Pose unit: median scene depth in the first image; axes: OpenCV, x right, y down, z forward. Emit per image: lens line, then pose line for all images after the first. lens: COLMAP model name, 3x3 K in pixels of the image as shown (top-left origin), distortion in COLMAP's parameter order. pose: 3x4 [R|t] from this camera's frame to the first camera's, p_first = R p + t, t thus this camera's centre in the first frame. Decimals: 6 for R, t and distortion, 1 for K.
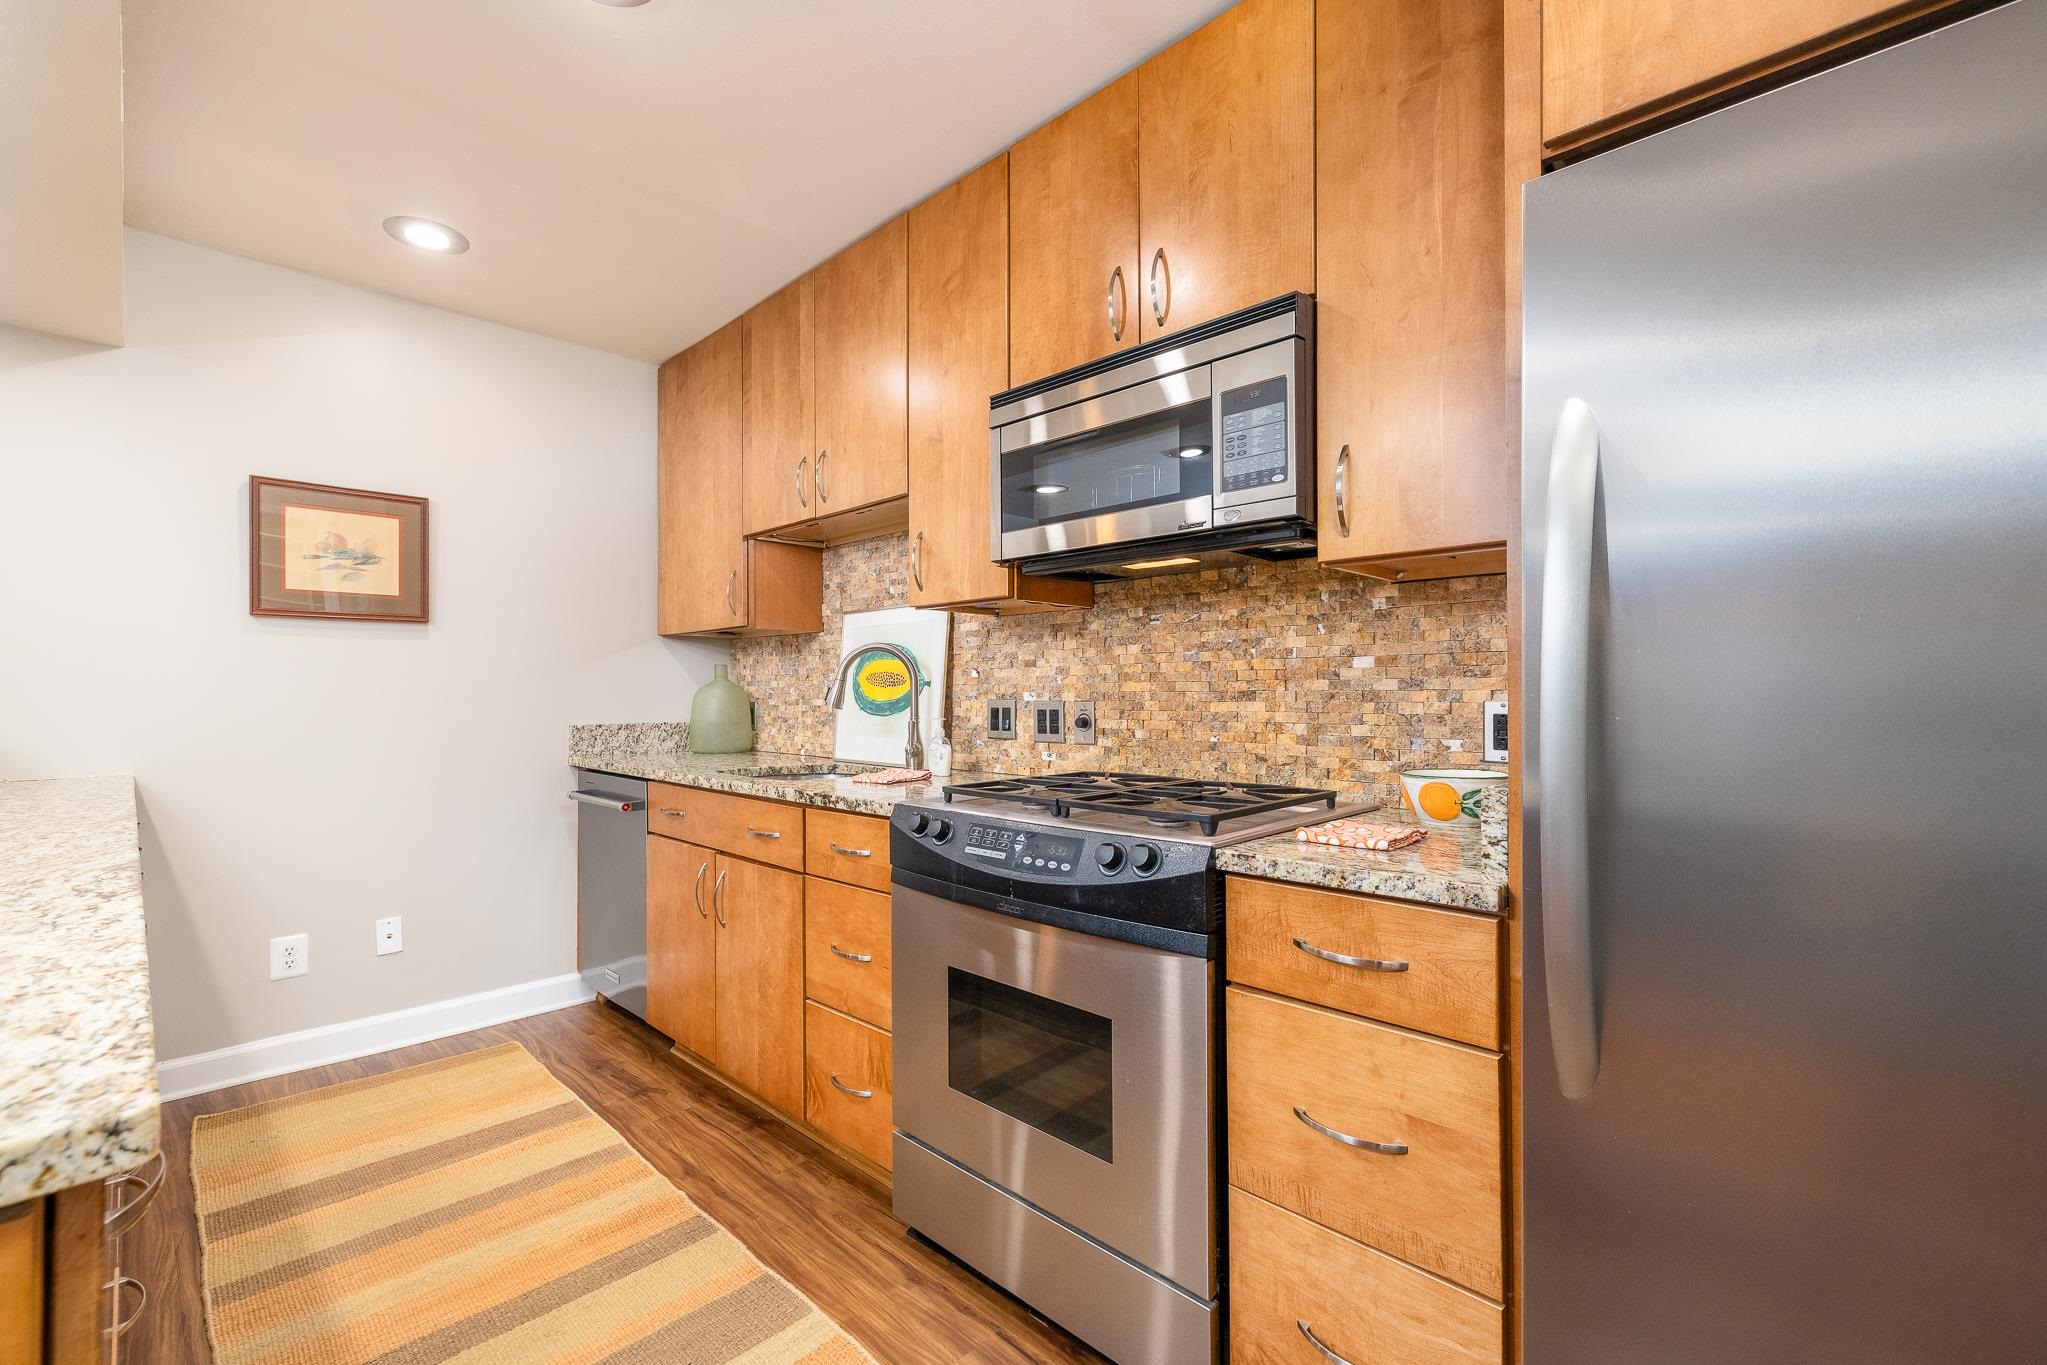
lens RADIAL K [[876.1, 0, 1022.7], [0, 876.1, 688.0], [0, 0, 1]] dist [0.000860, 0.000074]
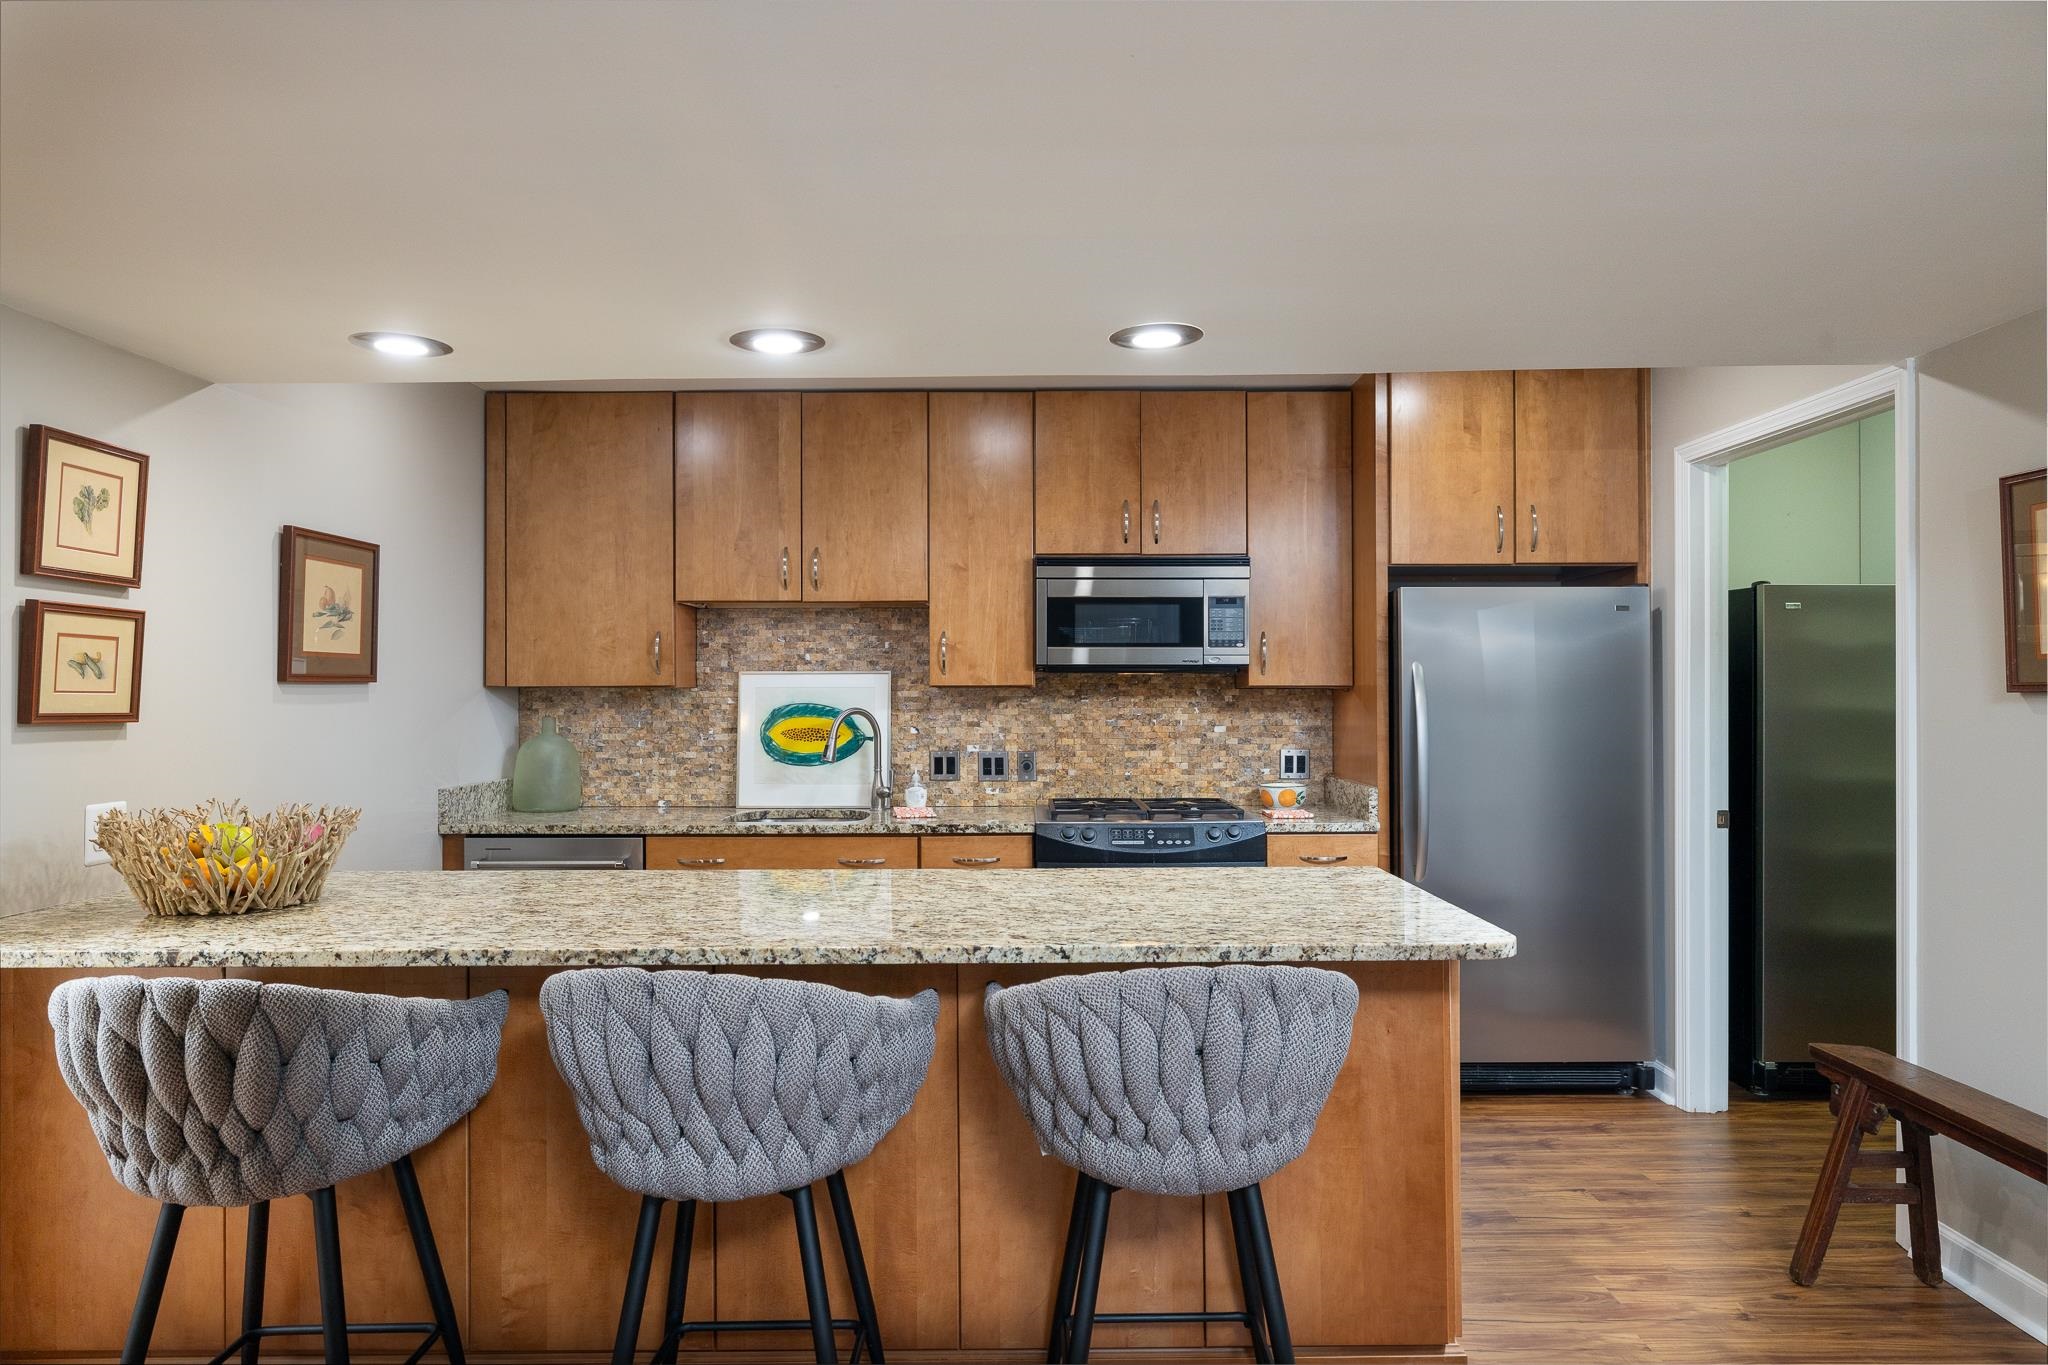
lens RADIAL K [[1242.3, 0, 1025.5], [0, 1242.3, 679.9], [0, 0, 1]] dist [-0.000058, 0.000150]
pose [[0.713281, 0.006655, 0.700847, -1.456964], [-0.003260, 0.999976, -0.006177, -0.096025], [-0.700871, 0.002121, 0.713285, -0.498927]]
